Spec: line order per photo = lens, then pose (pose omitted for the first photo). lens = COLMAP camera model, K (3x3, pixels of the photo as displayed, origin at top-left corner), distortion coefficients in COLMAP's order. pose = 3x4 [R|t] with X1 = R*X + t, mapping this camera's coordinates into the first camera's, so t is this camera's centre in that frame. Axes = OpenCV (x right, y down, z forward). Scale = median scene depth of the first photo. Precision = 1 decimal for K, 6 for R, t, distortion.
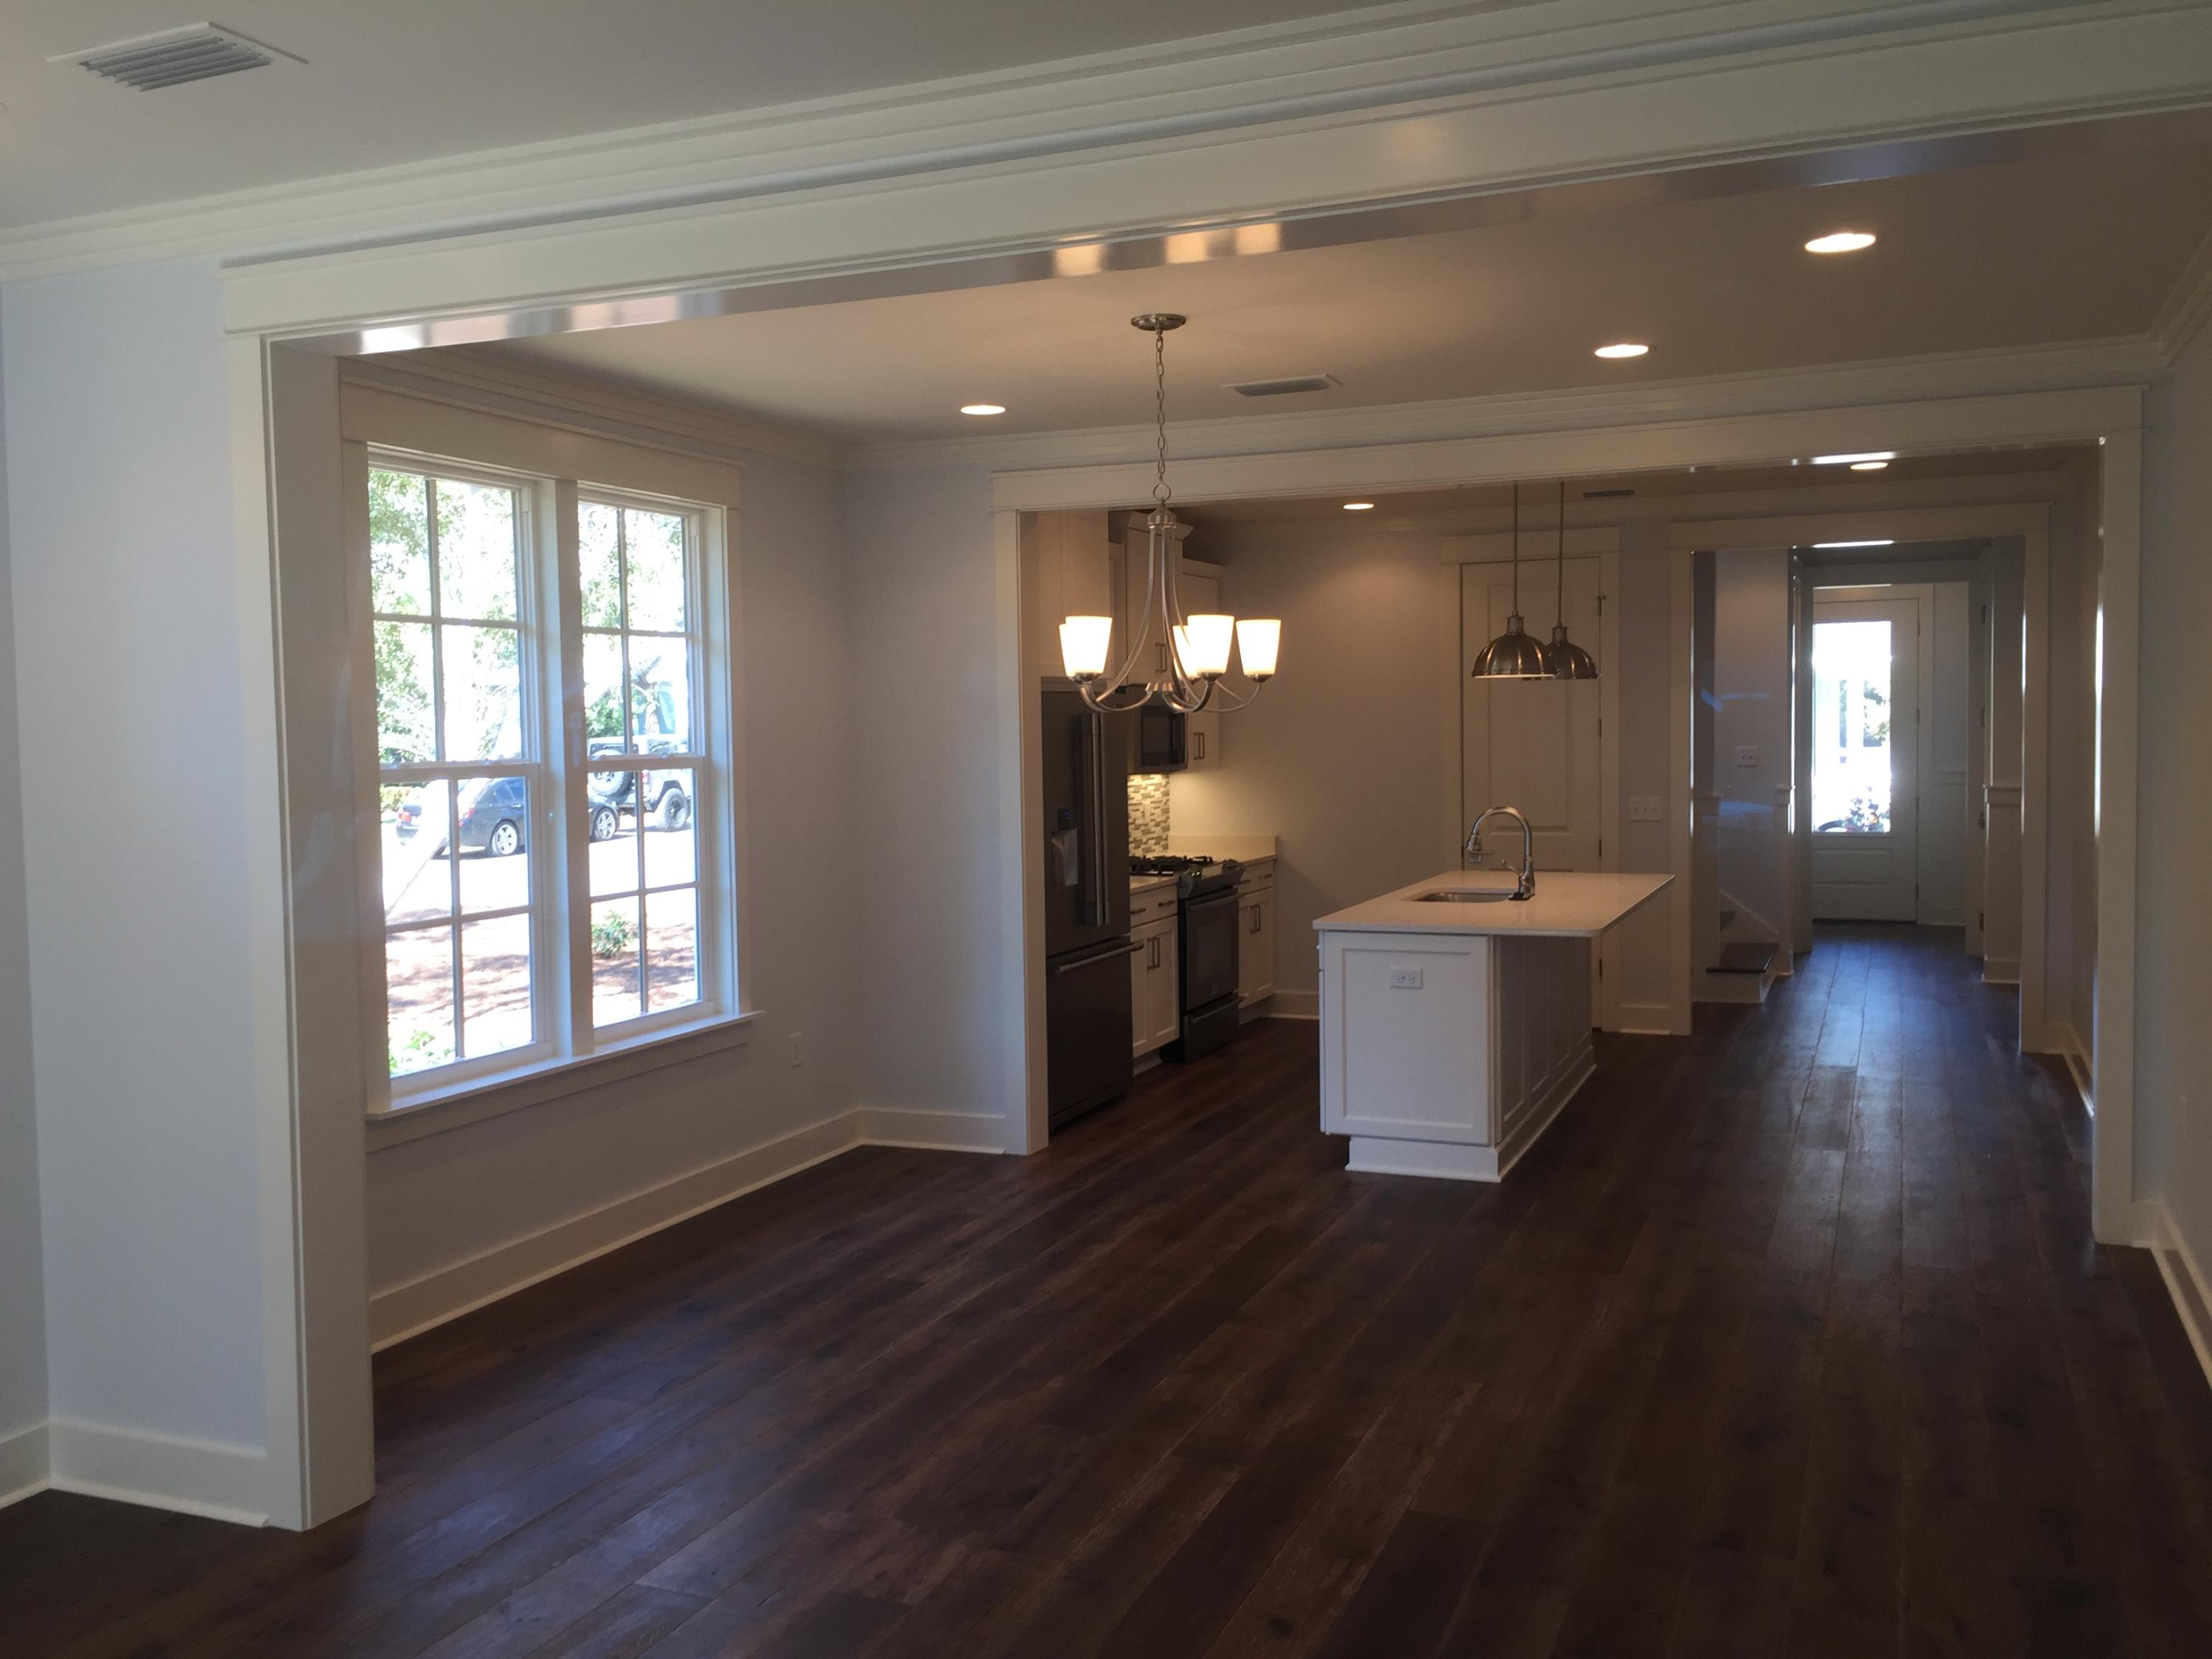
lens RADIAL K [[1905.6, 0, 1094.0], [0, 1905.6, 802.3], [0, 0, 1]] dist [0.071118, -0.088243]
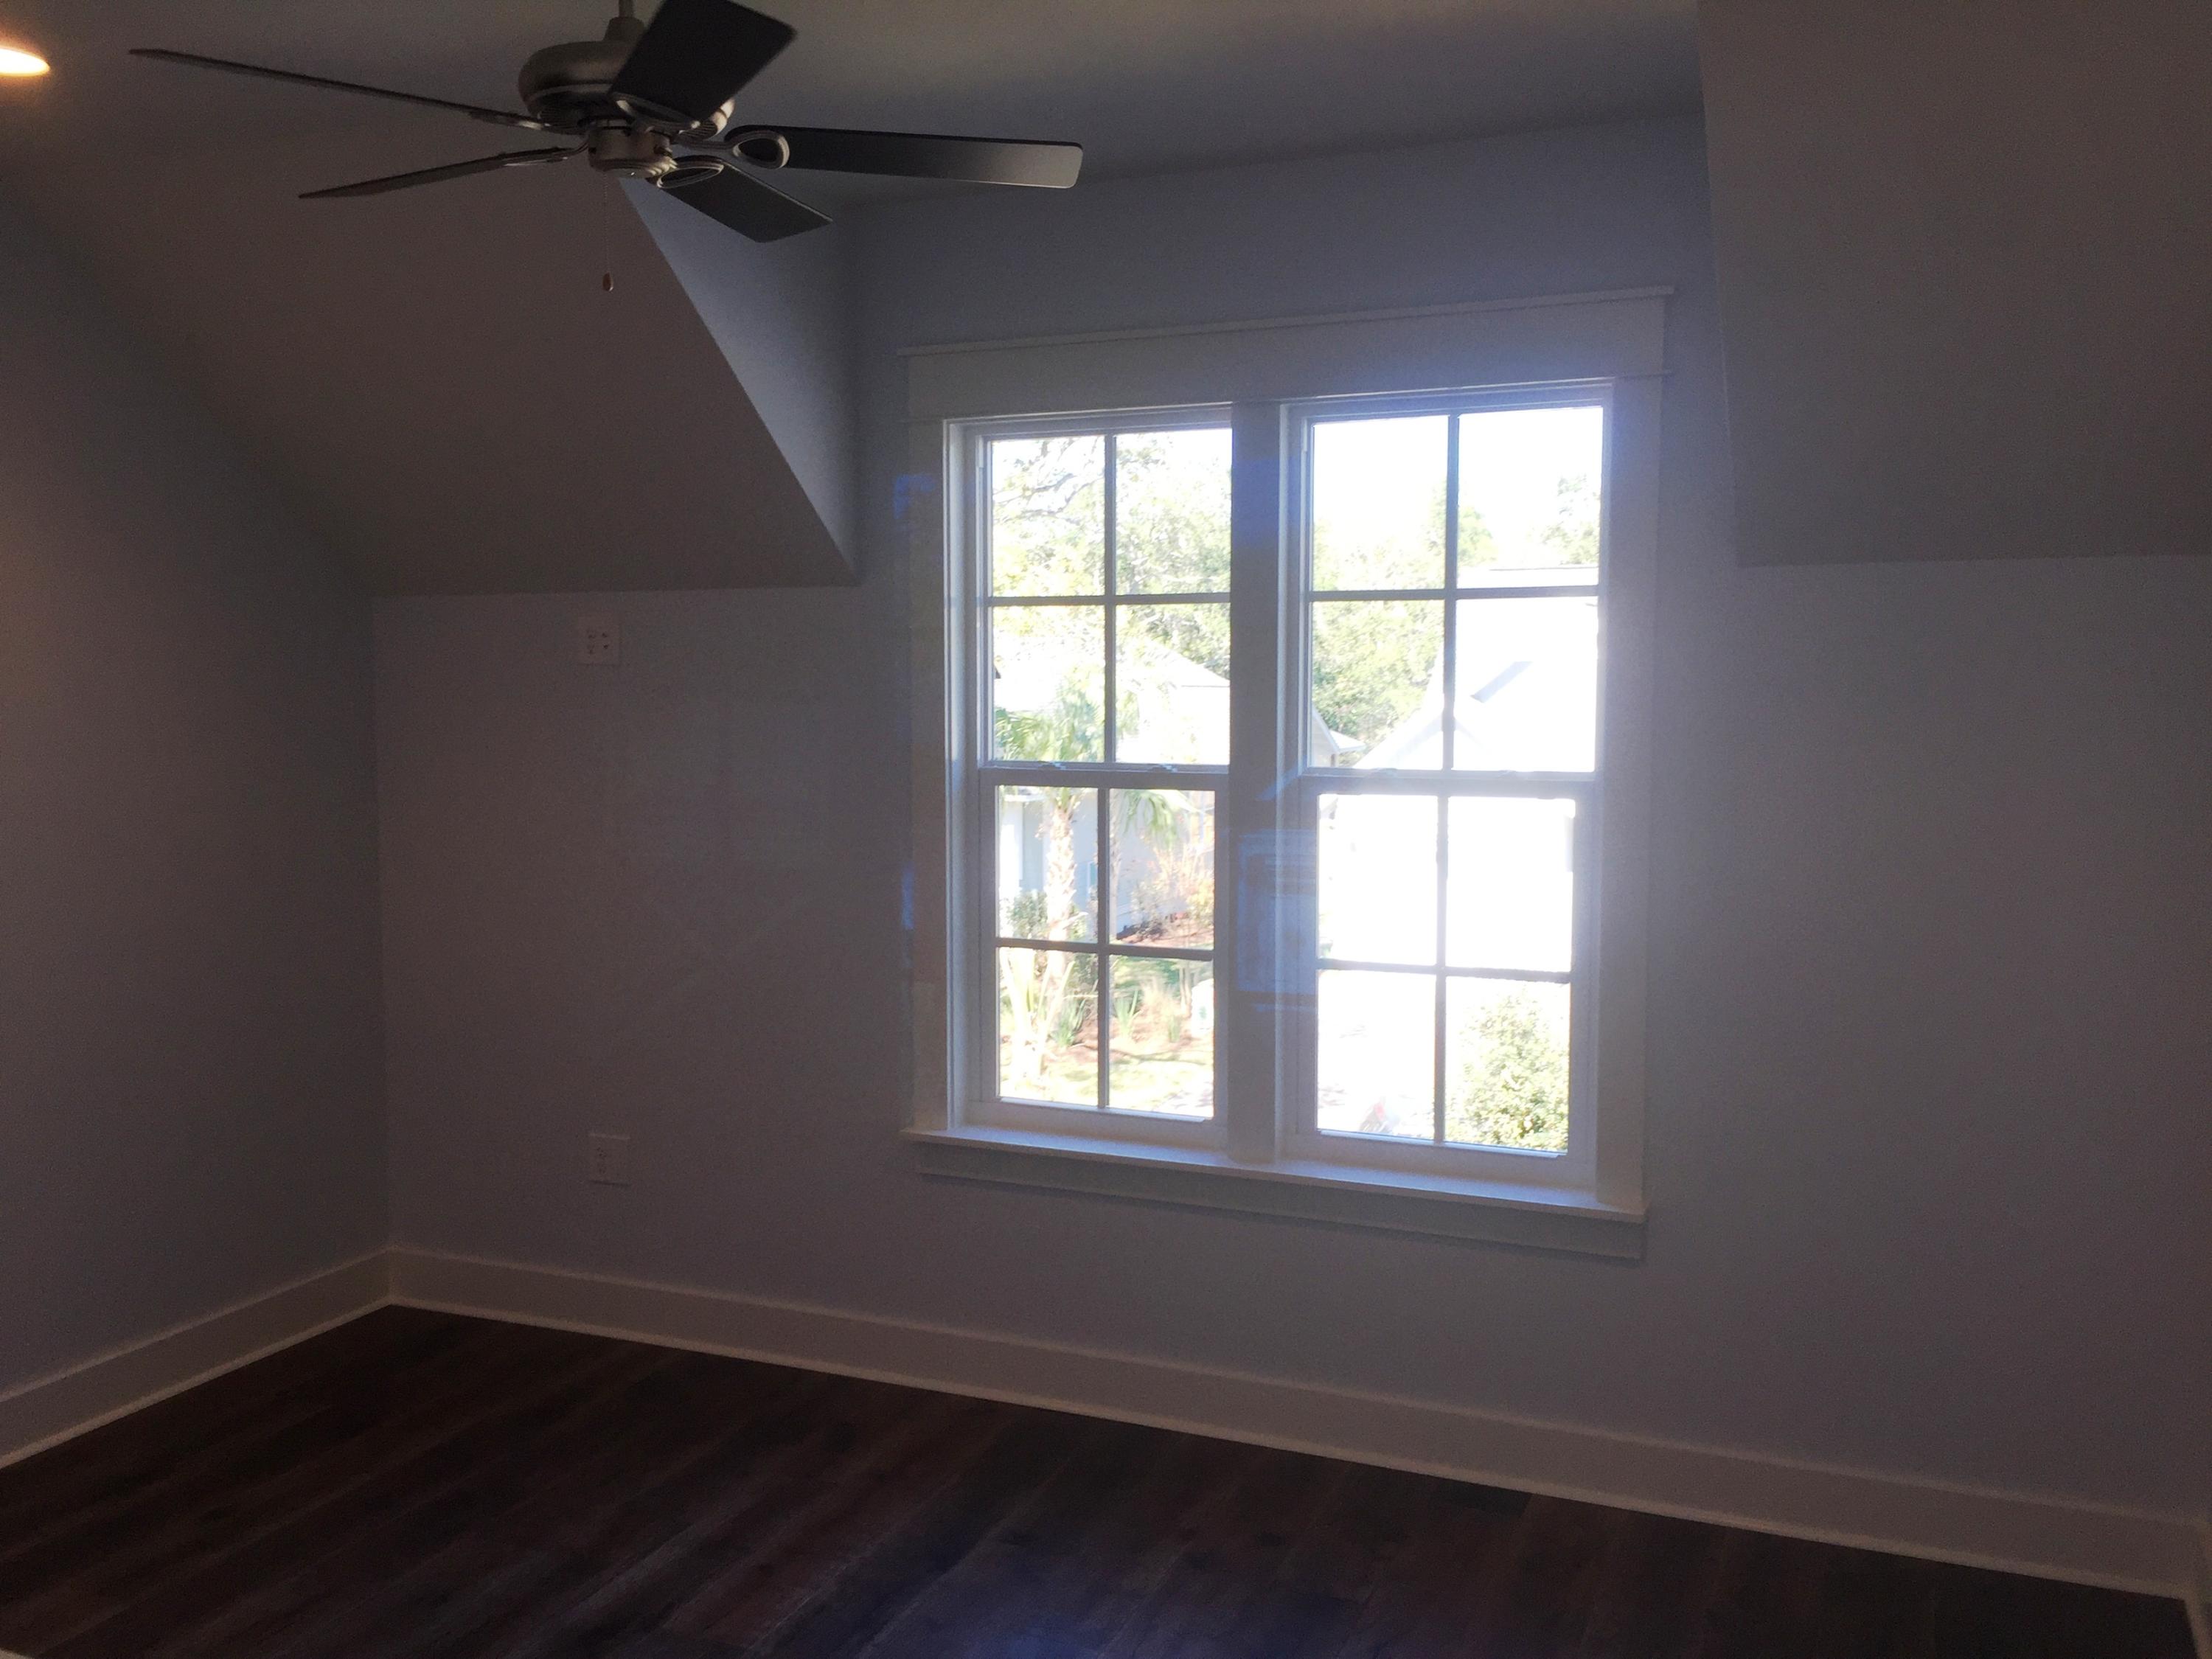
lens RADIAL K [[1905.6, 0, 1088.9], [0, 1905.6, 783.6], [0, 0, 1]] dist [0.071118, -0.088243]
pose [[0.011889, 0.054987, -0.998416, 0.461440], [-0.051873, 0.997176, 0.054301, -0.052464], [0.998583, 0.051145, 0.014707, 0.885265]]
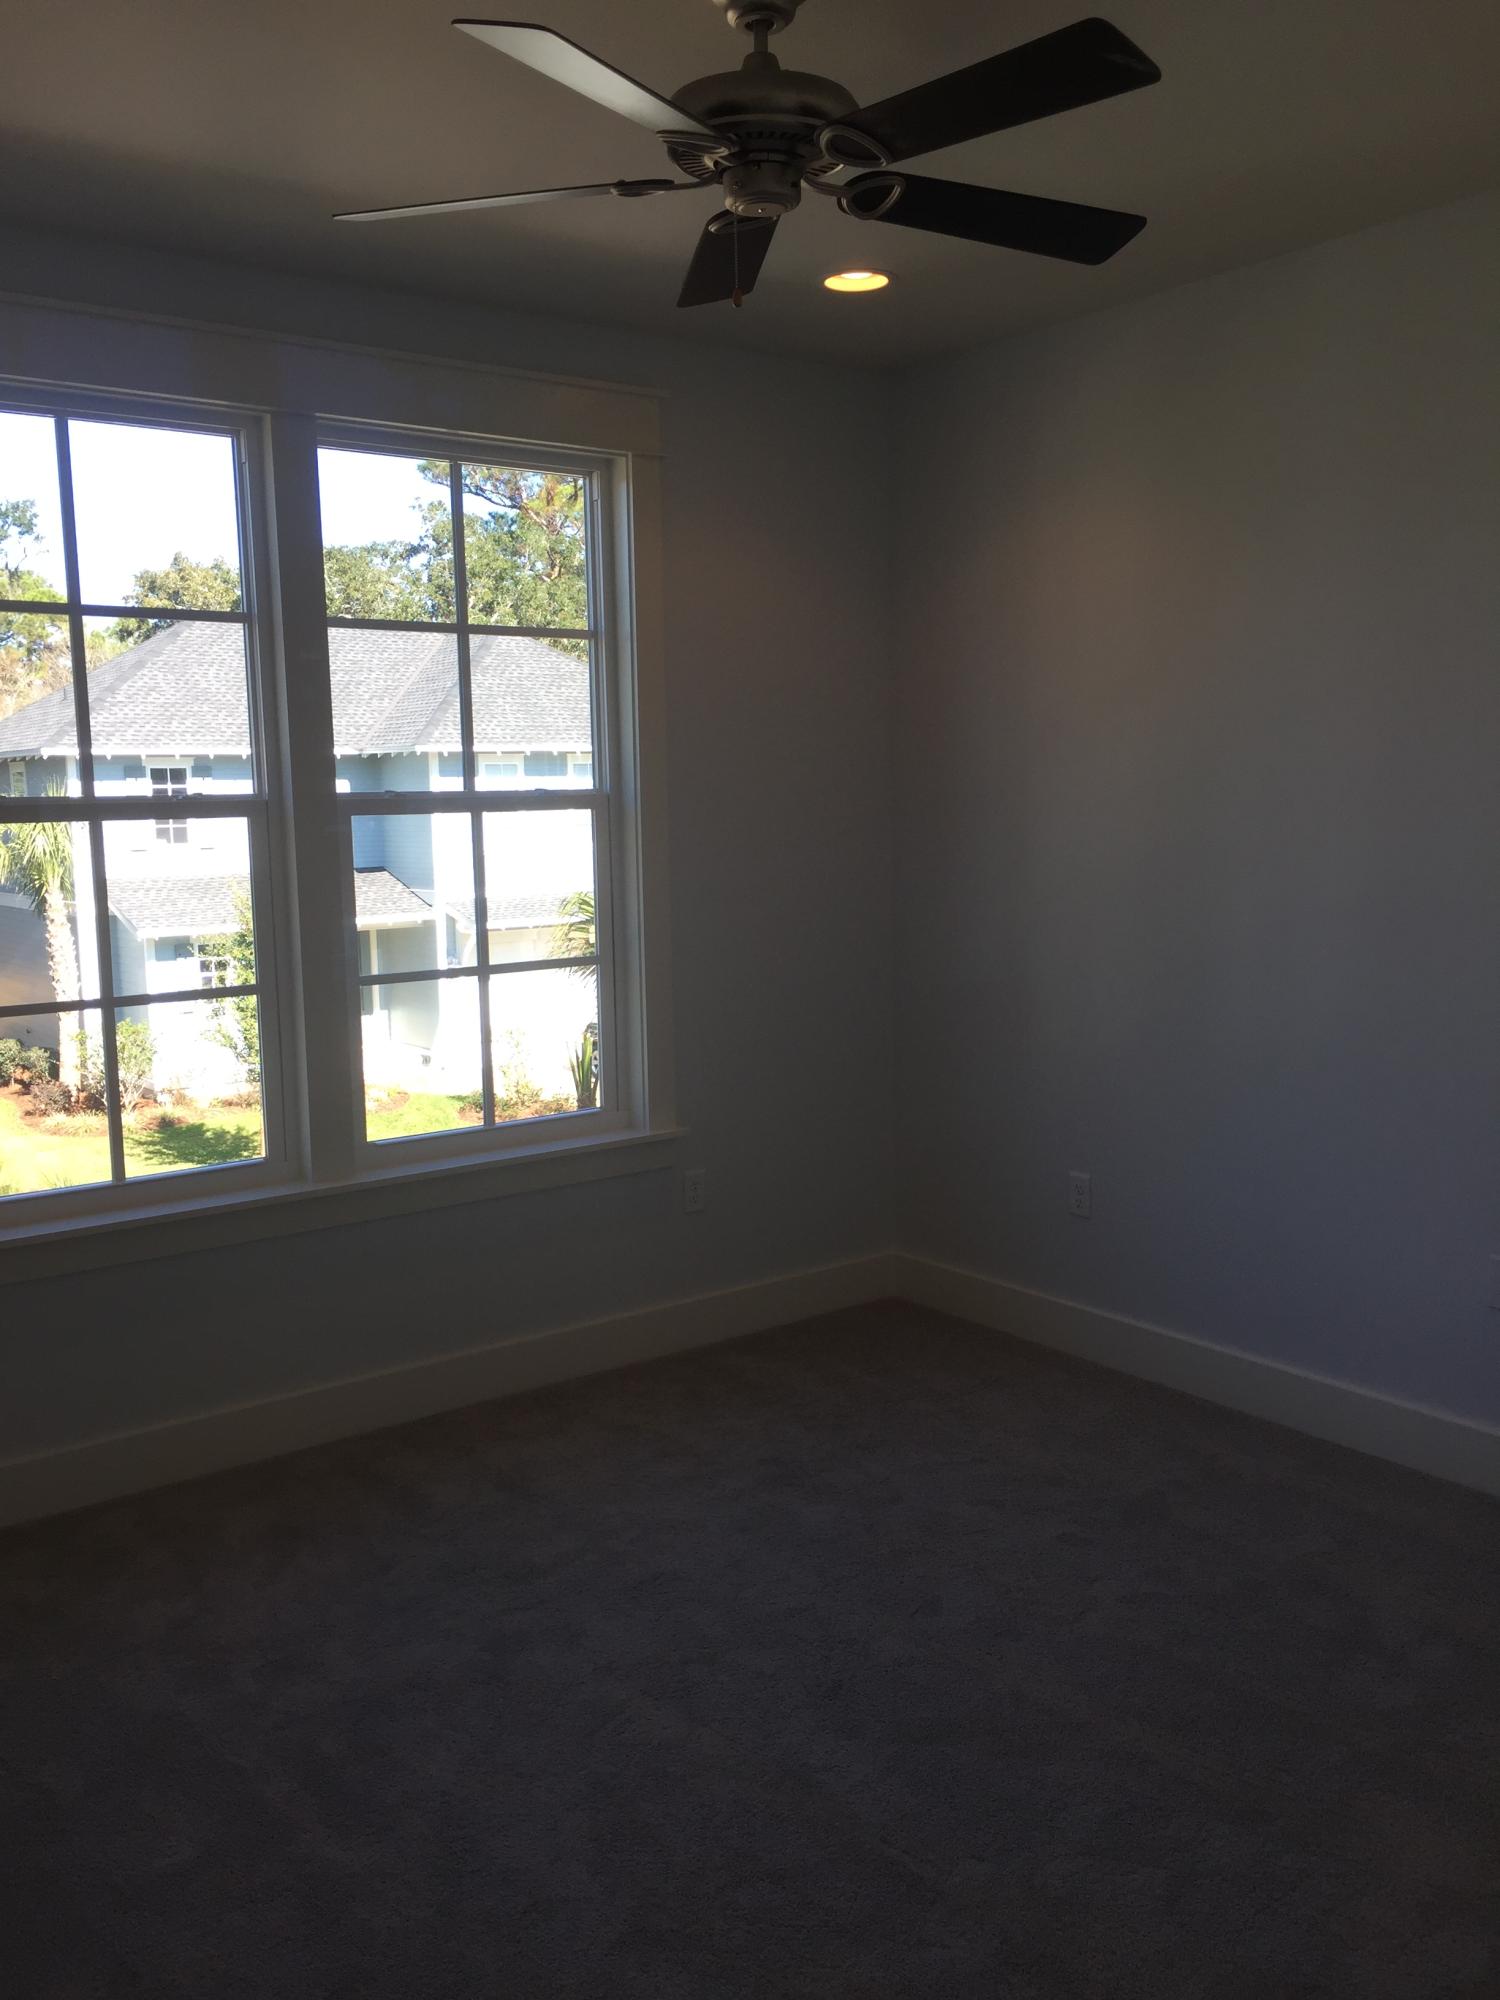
lens RADIAL K [[1723.0, 0, 746.0], [0, 1723.0, 992.7], [0, 0, 1]] dist [0.071118, -0.088243]
pose [[0.870083, 0.075405, -0.487103, 0.199272], [-0.027814, 0.994165, 0.104218, -0.020162], [0.492119, -0.077130, 0.867104, 0.451475]]
